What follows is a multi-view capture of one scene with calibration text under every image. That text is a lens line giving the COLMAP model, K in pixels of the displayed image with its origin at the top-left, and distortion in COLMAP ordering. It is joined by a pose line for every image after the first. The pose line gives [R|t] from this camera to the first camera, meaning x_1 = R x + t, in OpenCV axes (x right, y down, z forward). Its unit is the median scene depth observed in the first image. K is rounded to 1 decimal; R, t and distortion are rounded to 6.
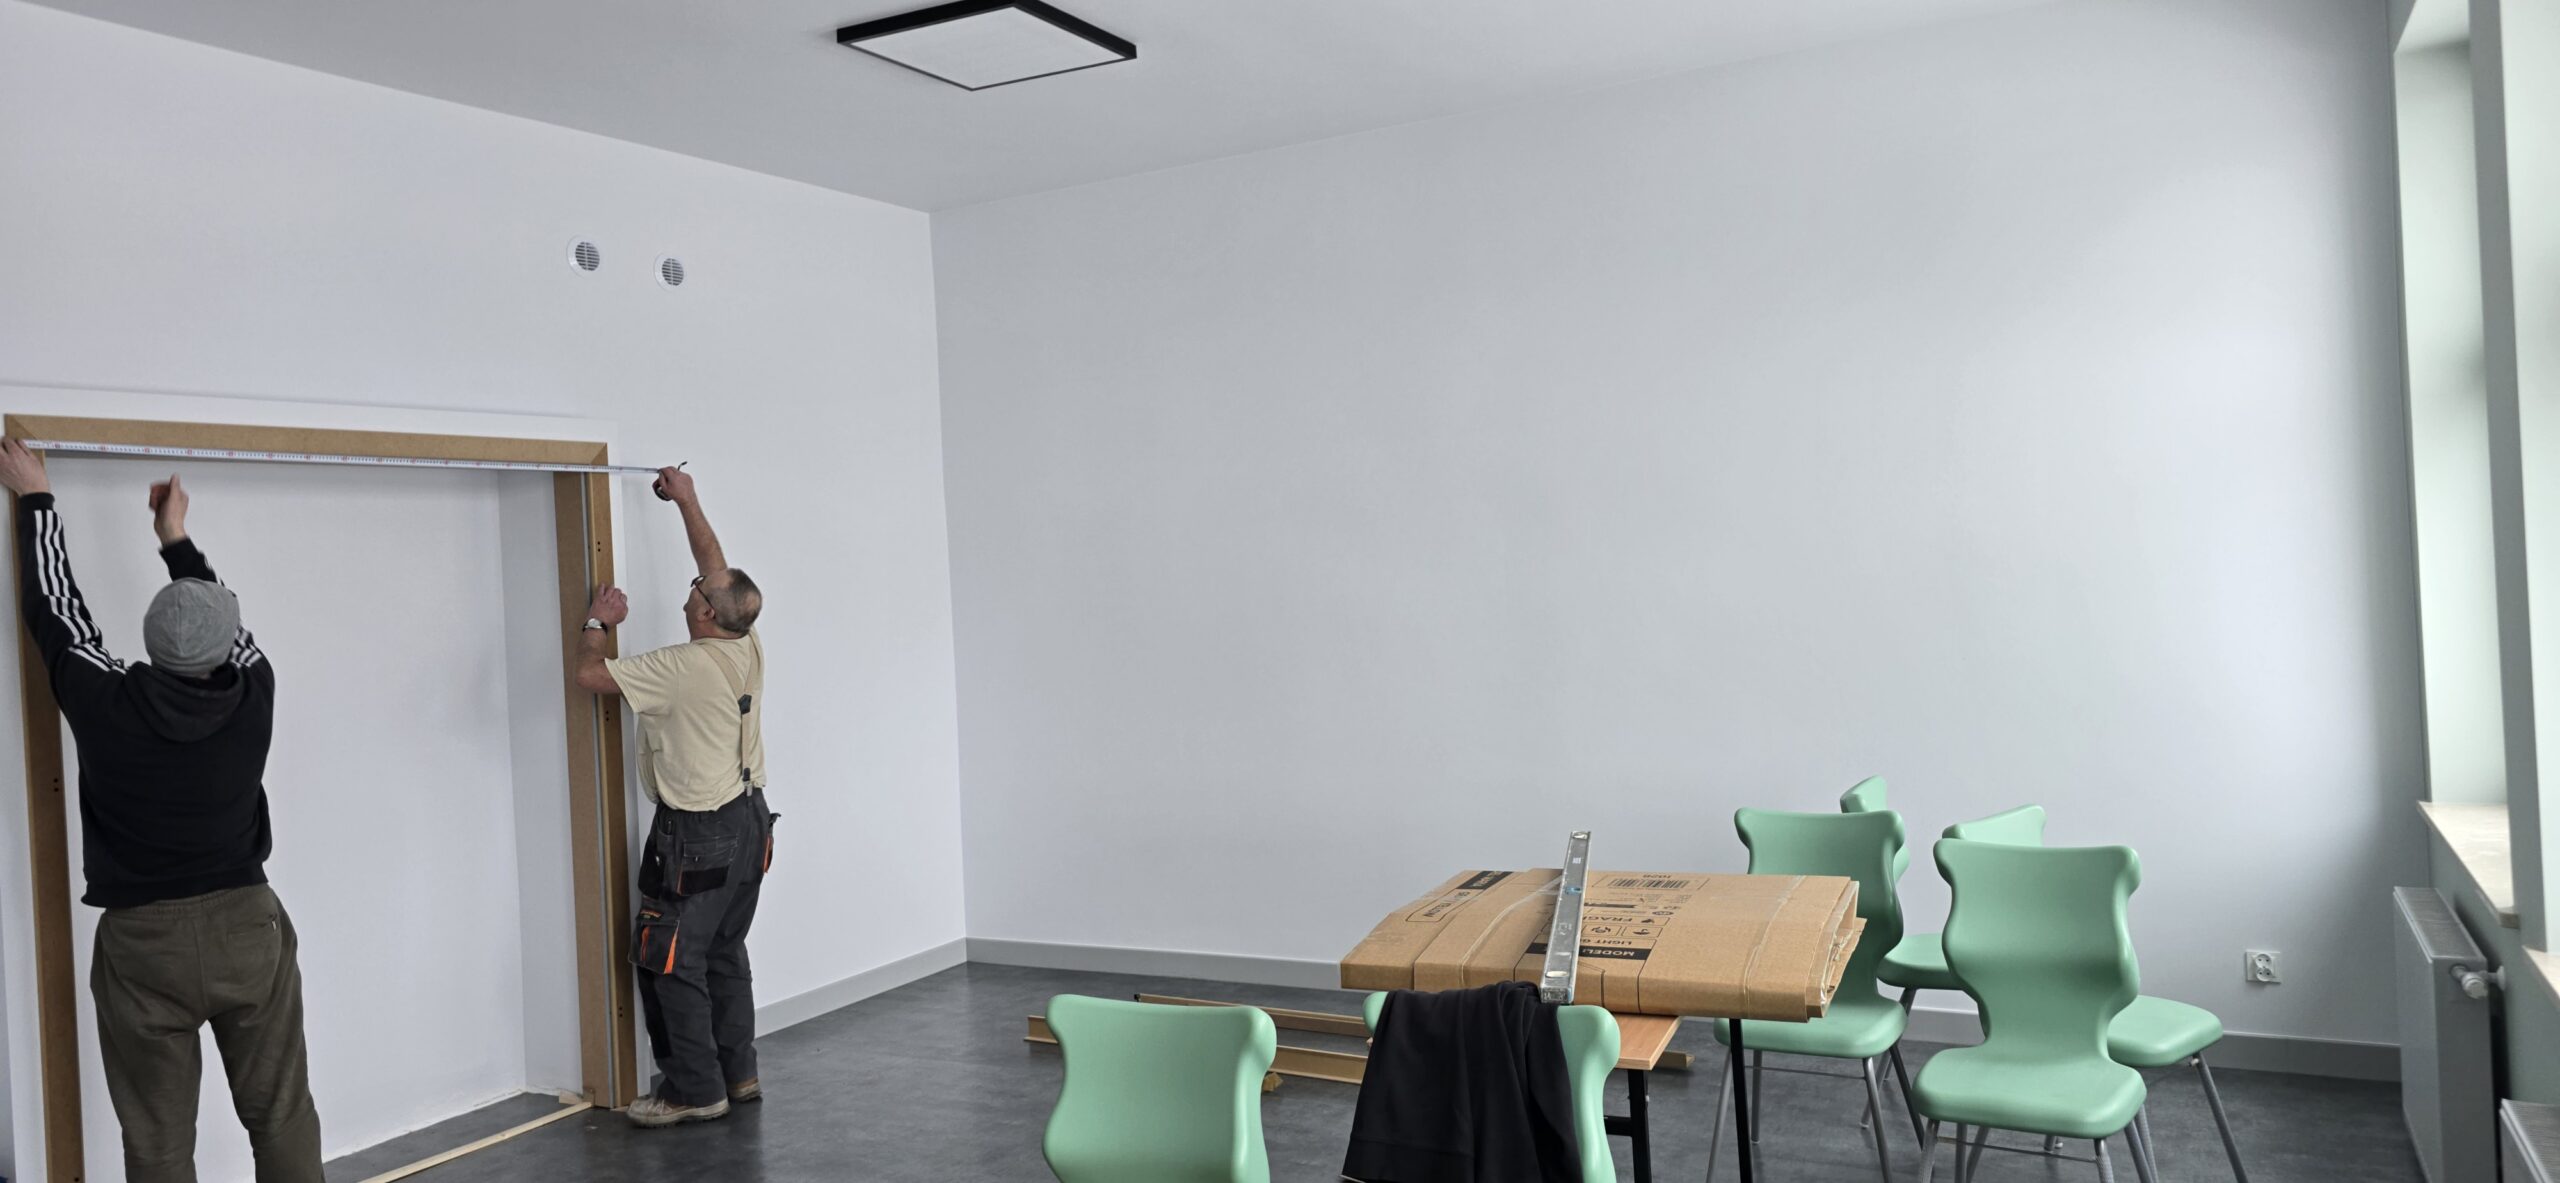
lens RADIAL K [[1720.6, 0, 1278.5], [0, 1720.6, 570.4], [0, 0, 1]] dist [0.029860, -0.013186]
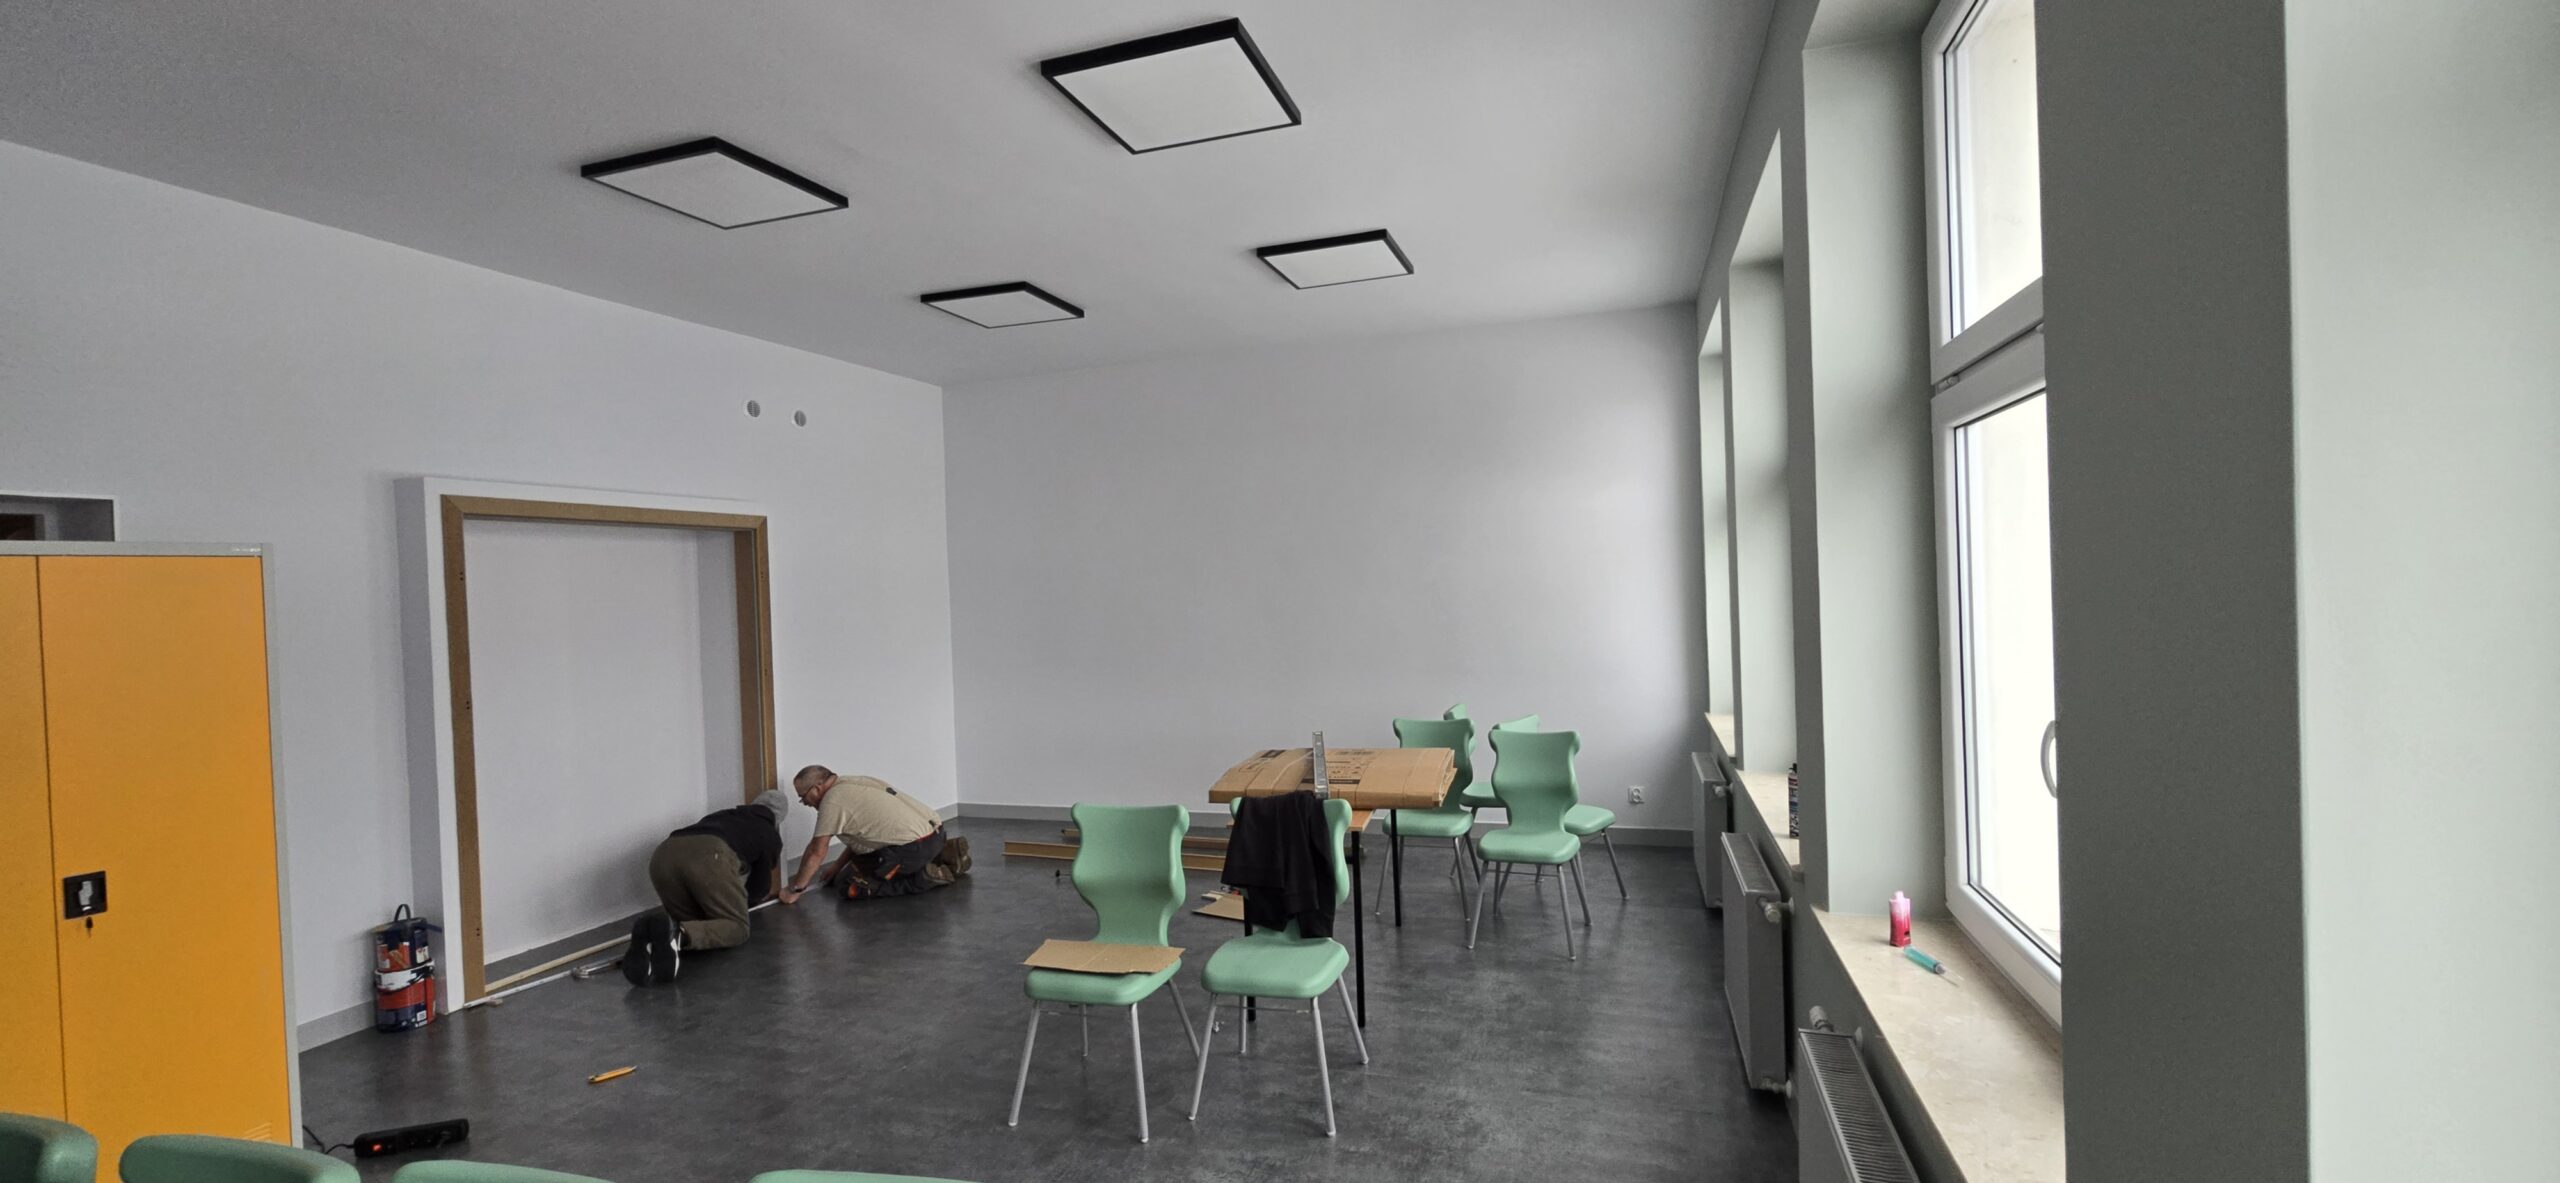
lens RADIAL K [[1032.7, 0, 1279.3], [0, 1032.7, 598.6], [0, 0, 1]] dist [-0.000751, 0.000003]
pose [[0.985810, 0.015589, 0.167138, -0.077574], [-0.015674, 0.999877, -0.000812, 0.003056], [-0.167130, -0.001820, 0.985933, -0.178128]]
